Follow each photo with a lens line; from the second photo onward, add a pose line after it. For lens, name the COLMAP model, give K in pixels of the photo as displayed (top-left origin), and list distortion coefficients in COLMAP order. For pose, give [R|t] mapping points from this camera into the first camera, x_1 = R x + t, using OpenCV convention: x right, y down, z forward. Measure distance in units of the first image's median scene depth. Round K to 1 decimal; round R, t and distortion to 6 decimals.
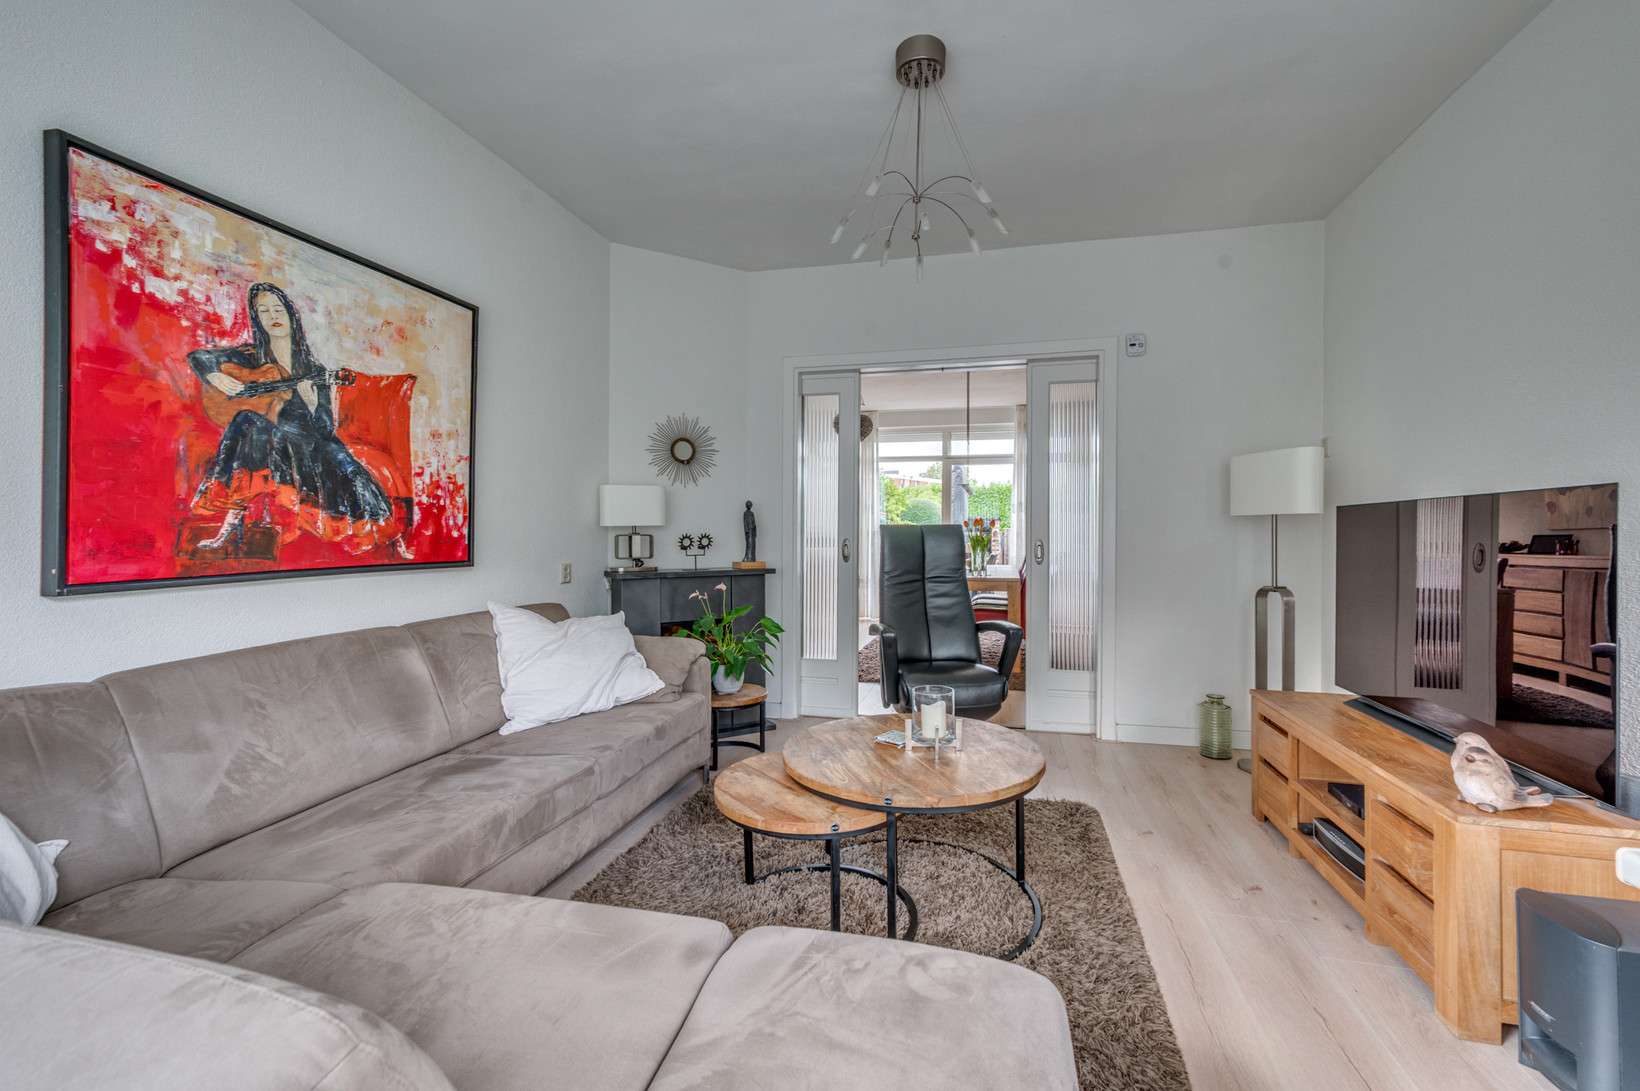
lens RADIAL K [[694.8, 0, 819.9], [0, 694.8, 534.7], [0, 0, 1]] dist [0.008463, -0.000820]
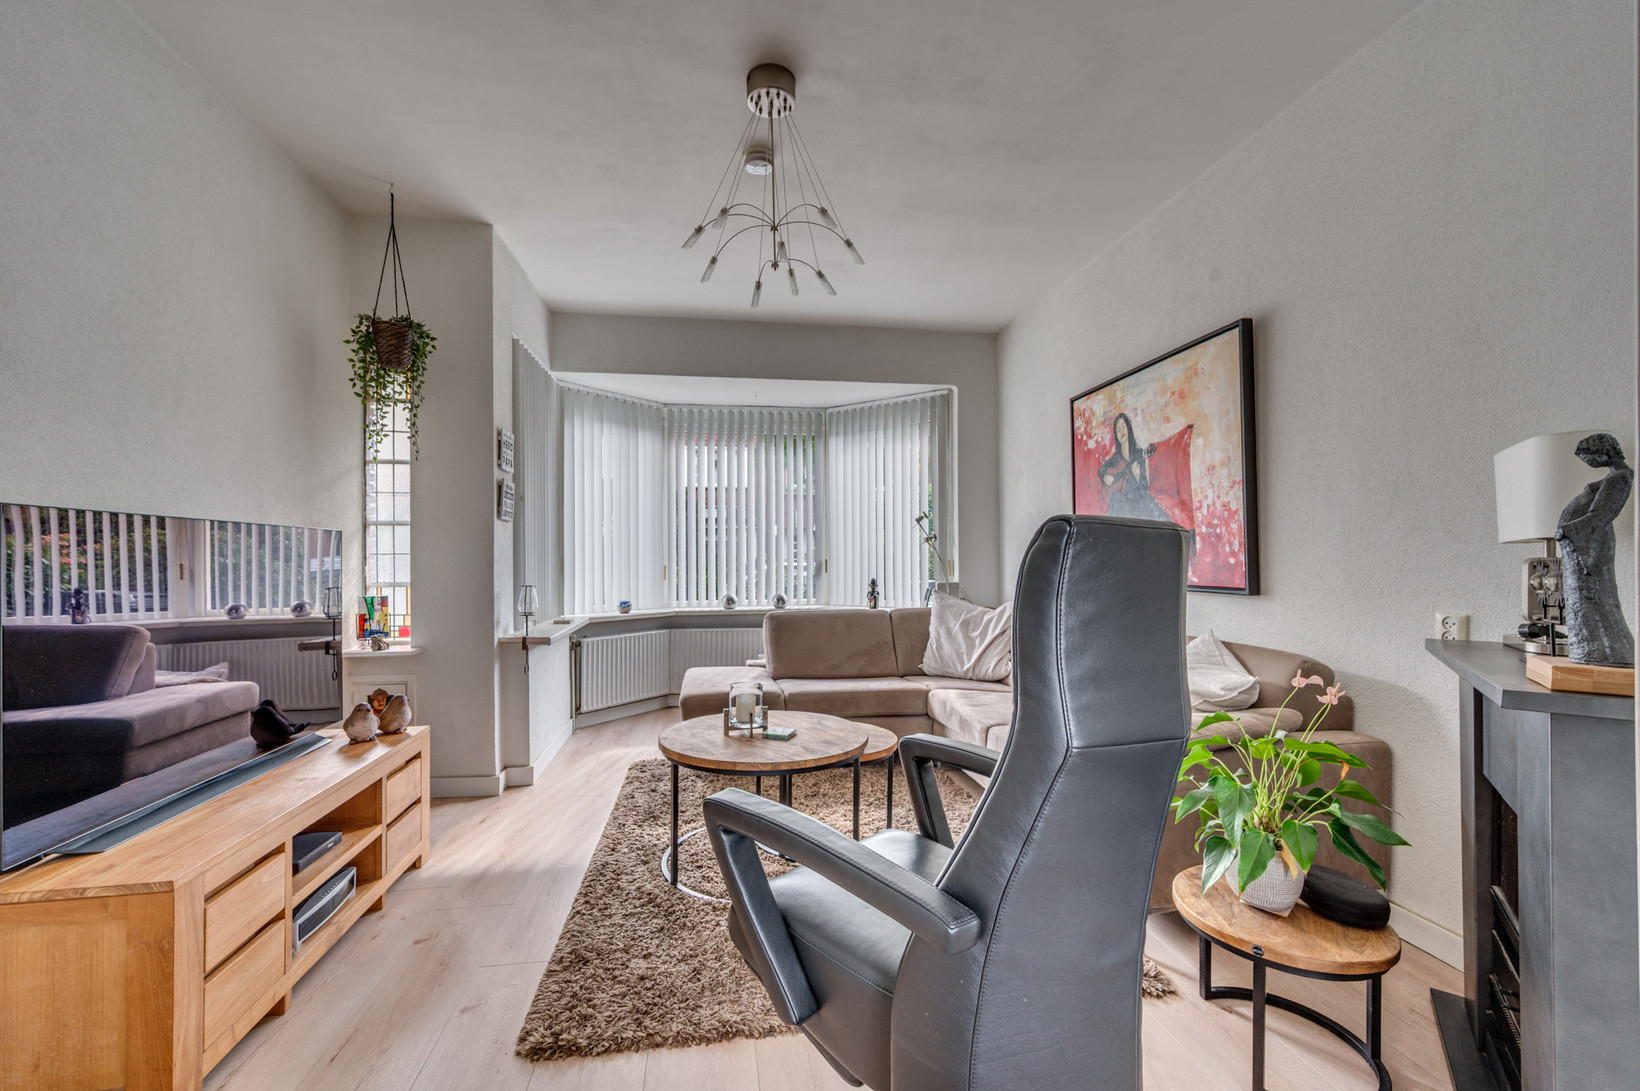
lens RADIAL K [[676.1, 0, 820.5], [0, 676.1, 558.7], [0, 0, 1]] dist [-0.002060, -0.000002]
pose [[-0.913440, 0.001323, -0.406971, 0.485558], [0.002261, 0.999996, -0.001823, -0.003910], [0.406967, -0.002585, -0.913439, 1.952984]]
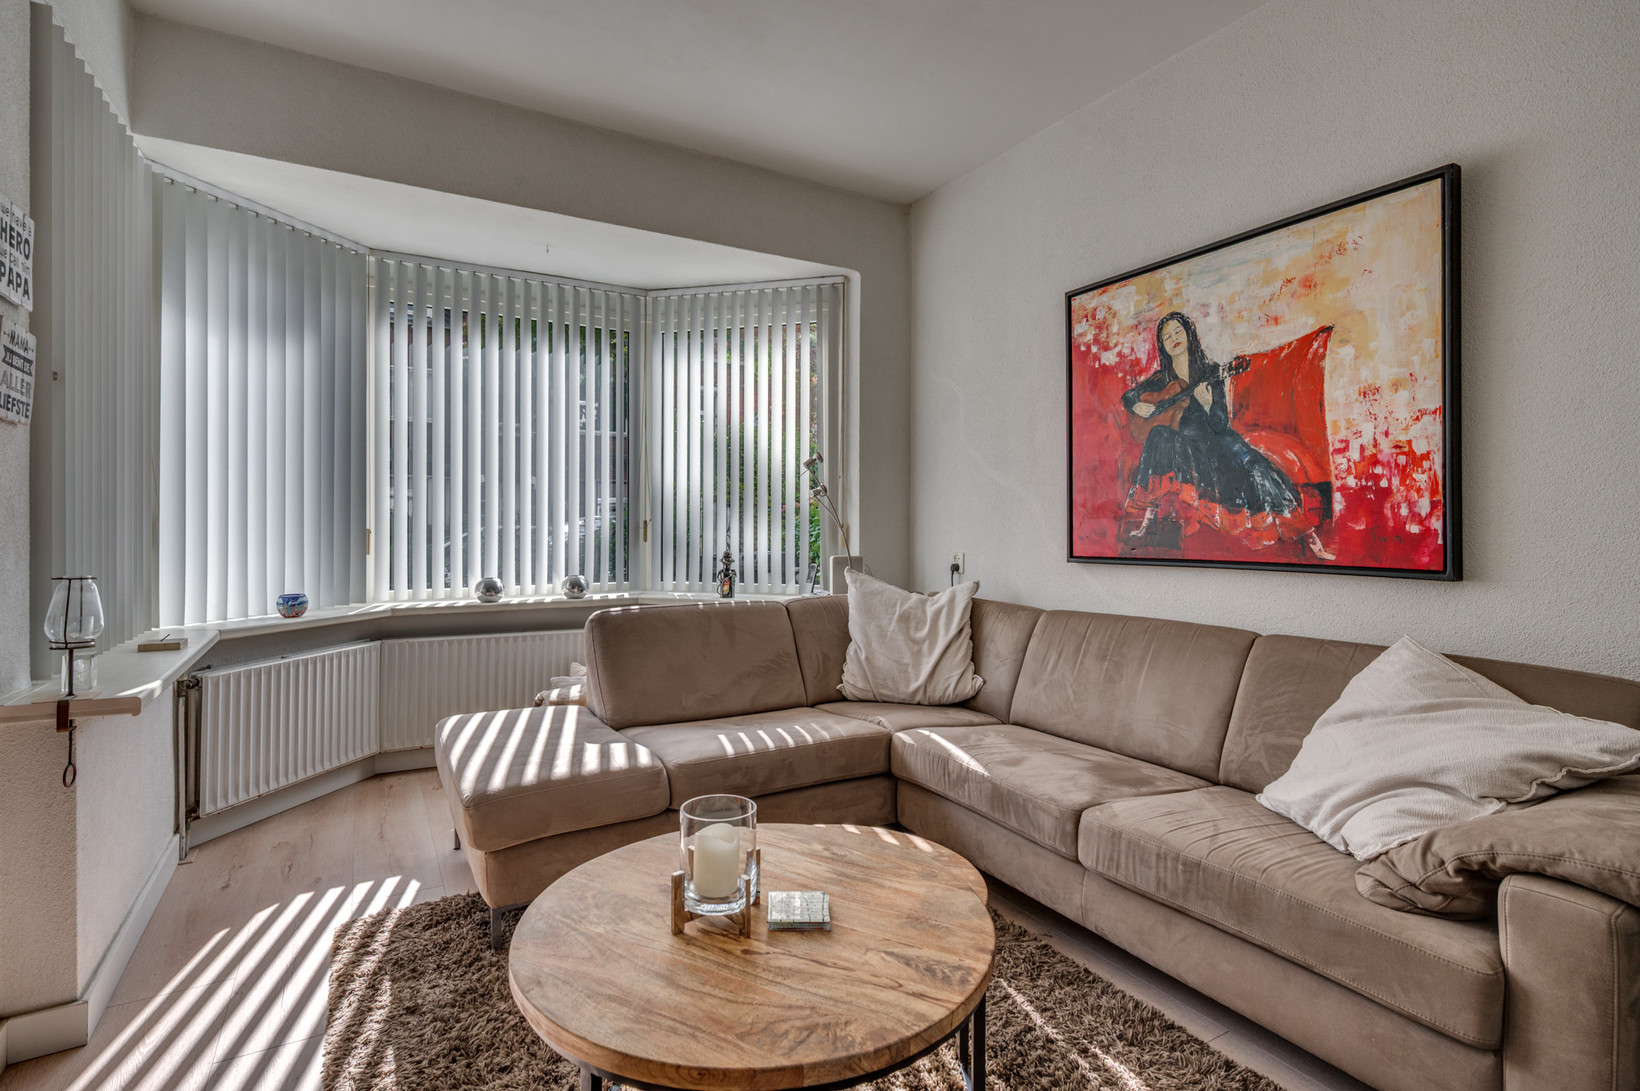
lens RADIAL K [[784.4, 0, 819.4], [0, 784.4, 525.9], [0, 0, 1]] dist [0.000514, 0.000008]
pose [[-0.709571, -0.001035, -0.704633, 0.490935], [-0.005532, 0.999976, 0.004103, -0.004261], [0.704612, 0.006809, -0.709560, 1.345588]]
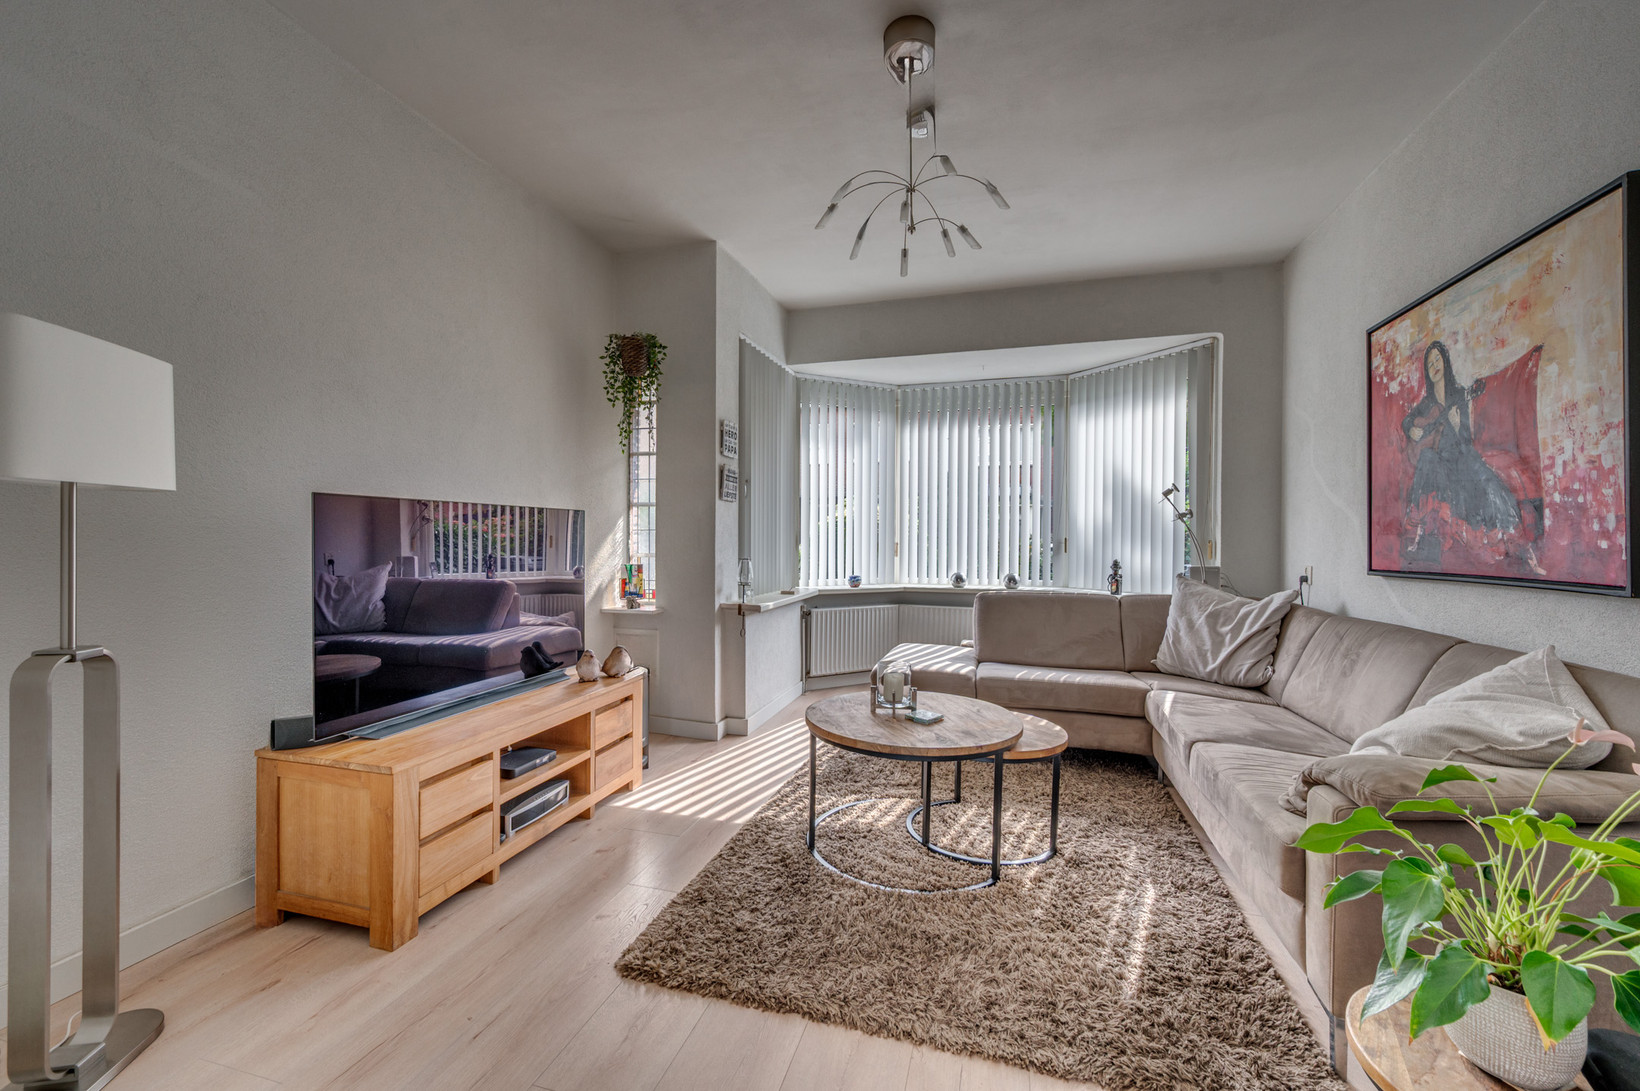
lens RADIAL K [[657.3, 0, 820.0], [0, 657.3, 545.5], [0, 0, 1]] dist [-0.000744, 0.000677]
pose [[-0.999703, -0.007503, 0.023186, 0.245540], [-0.007214, 0.999896, 0.012490, -0.002566], [-0.023278, 0.012319, -0.999653, 1.951502]]
